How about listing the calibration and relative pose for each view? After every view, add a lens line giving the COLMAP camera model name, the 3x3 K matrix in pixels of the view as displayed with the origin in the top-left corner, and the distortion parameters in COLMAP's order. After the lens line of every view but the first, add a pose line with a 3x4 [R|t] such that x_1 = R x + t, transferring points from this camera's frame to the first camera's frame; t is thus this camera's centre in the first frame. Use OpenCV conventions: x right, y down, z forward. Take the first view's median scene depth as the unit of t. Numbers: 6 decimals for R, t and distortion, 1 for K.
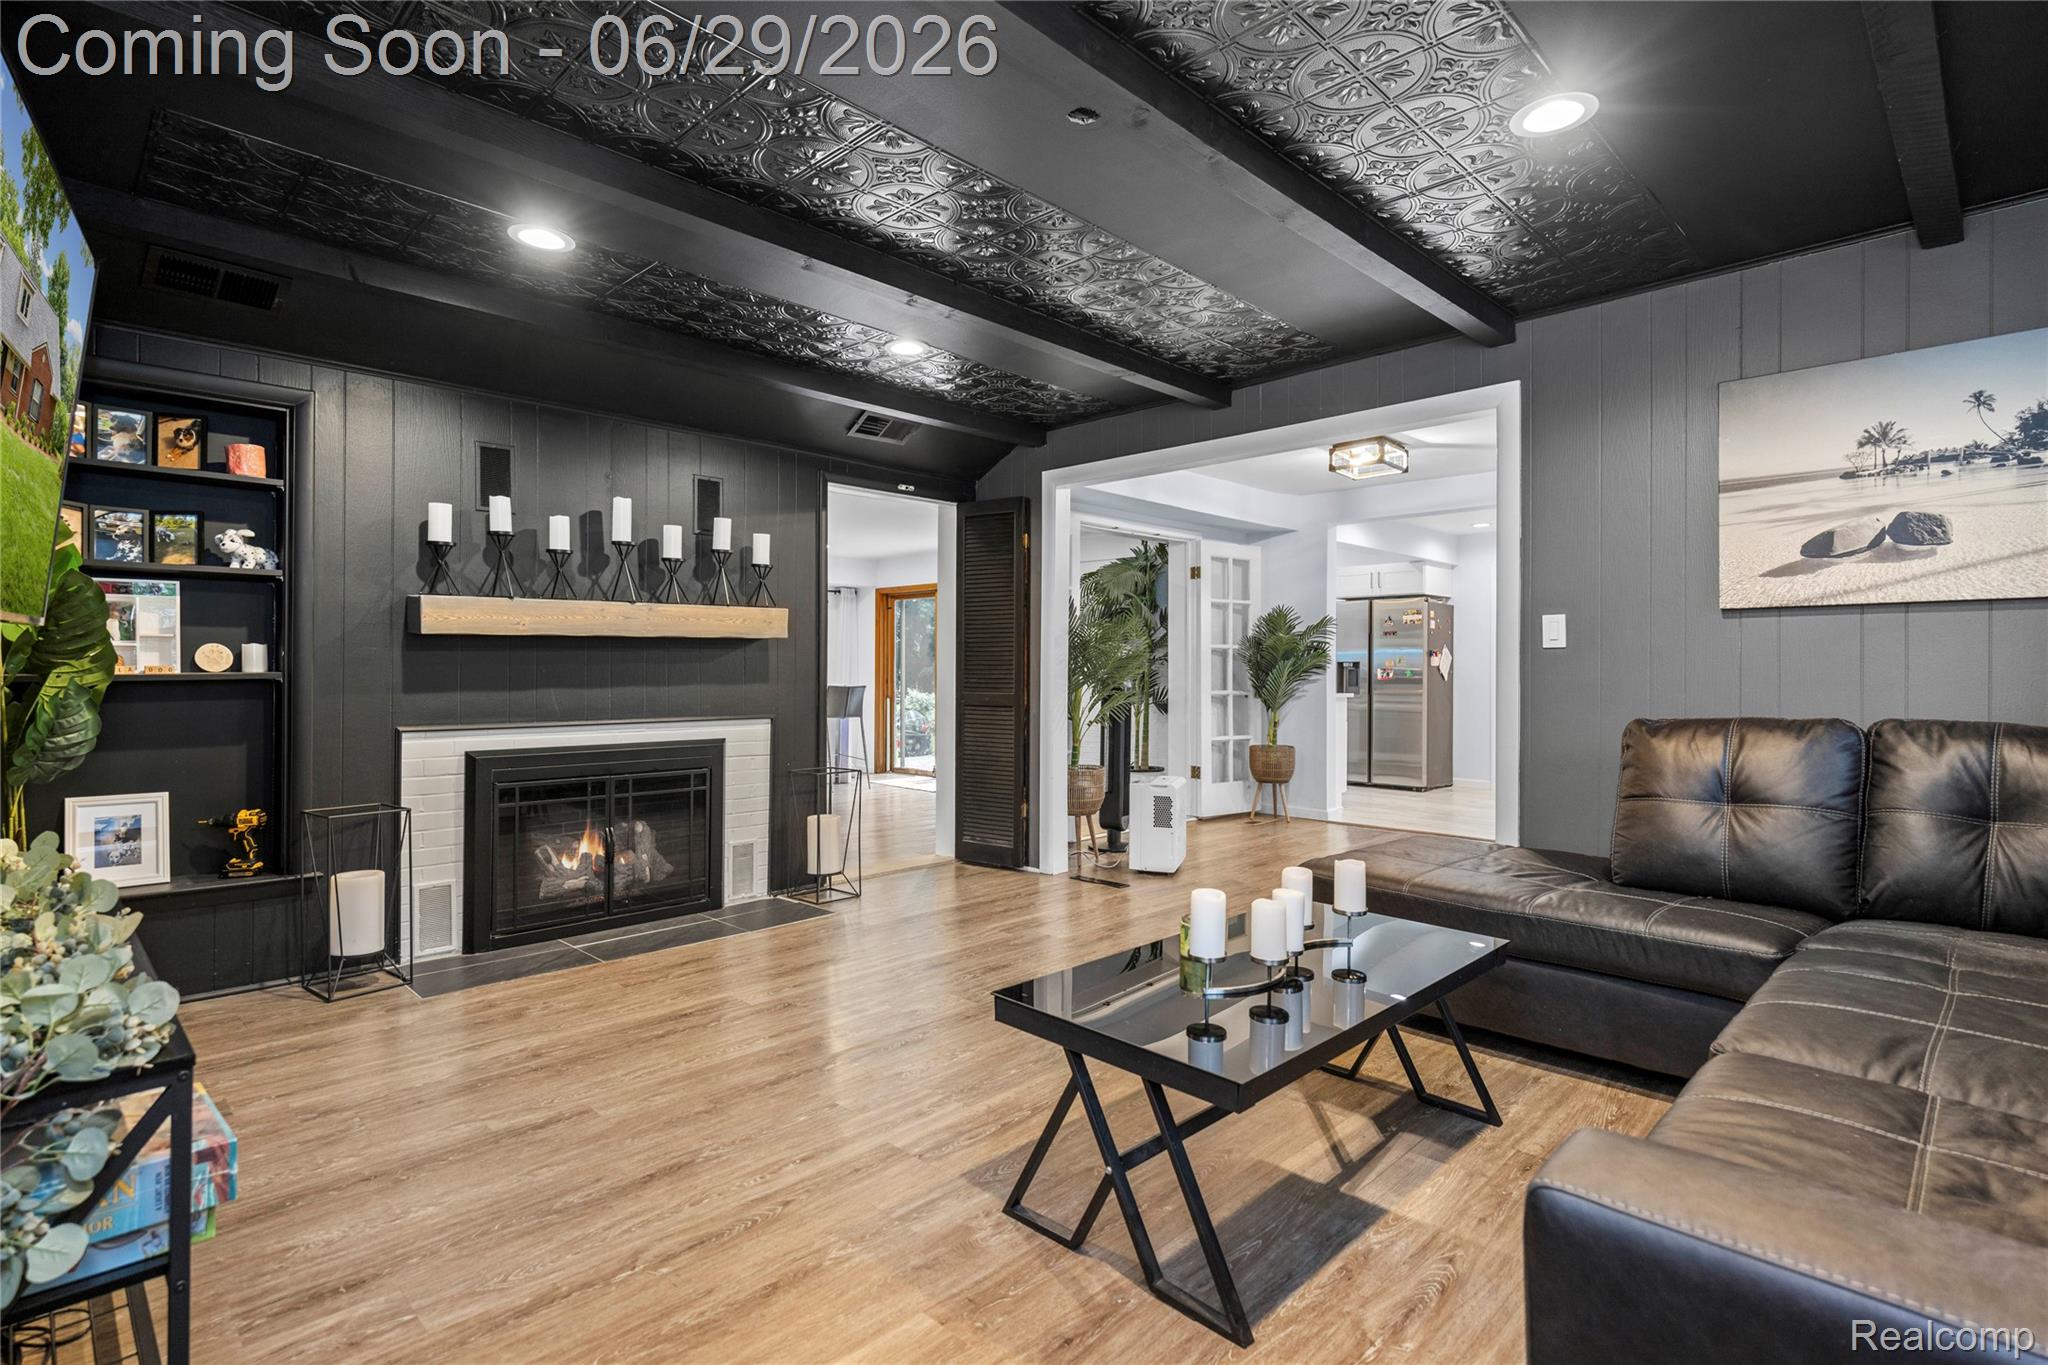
lens RADIAL K [[992.0, 0, 999.2], [0, 992.0, 668.9], [0, 0, 1]] dist [0.006047, -0.004088]
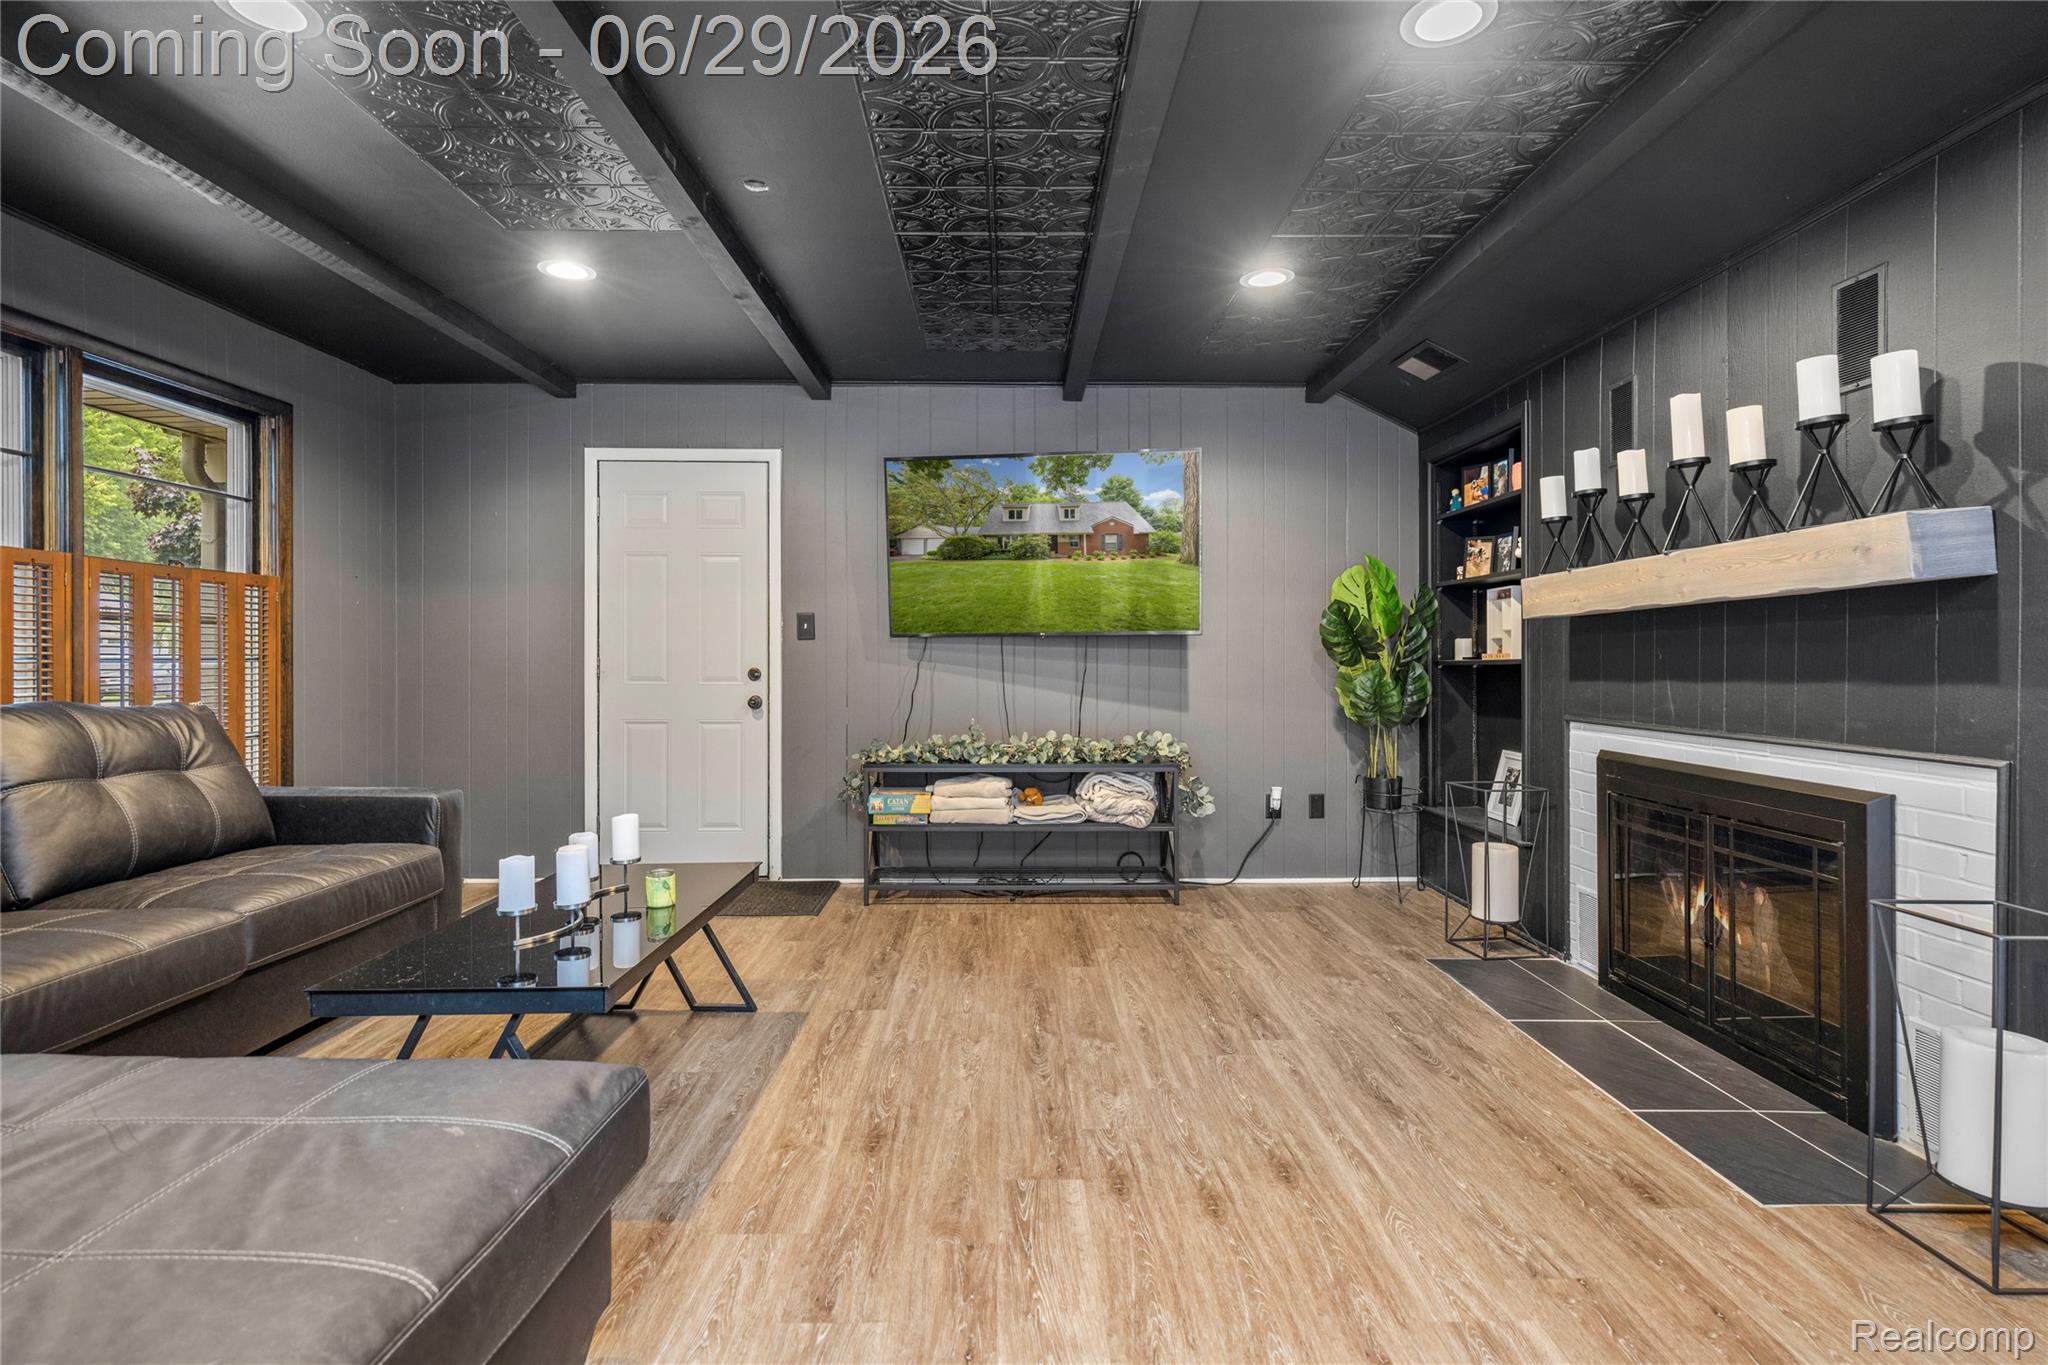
lens RADIAL K [[992.0, 0, 1030.1], [0, 992.0, 664.1], [0, 0, 1]] dist [0.006047, -0.004088]
pose [[-0.680014, 0.001640, -0.733198, 0.451553], [-0.000798, 0.999995, 0.002977, 0.006604], [0.733199, 0.002610, -0.680009, 1.265625]]
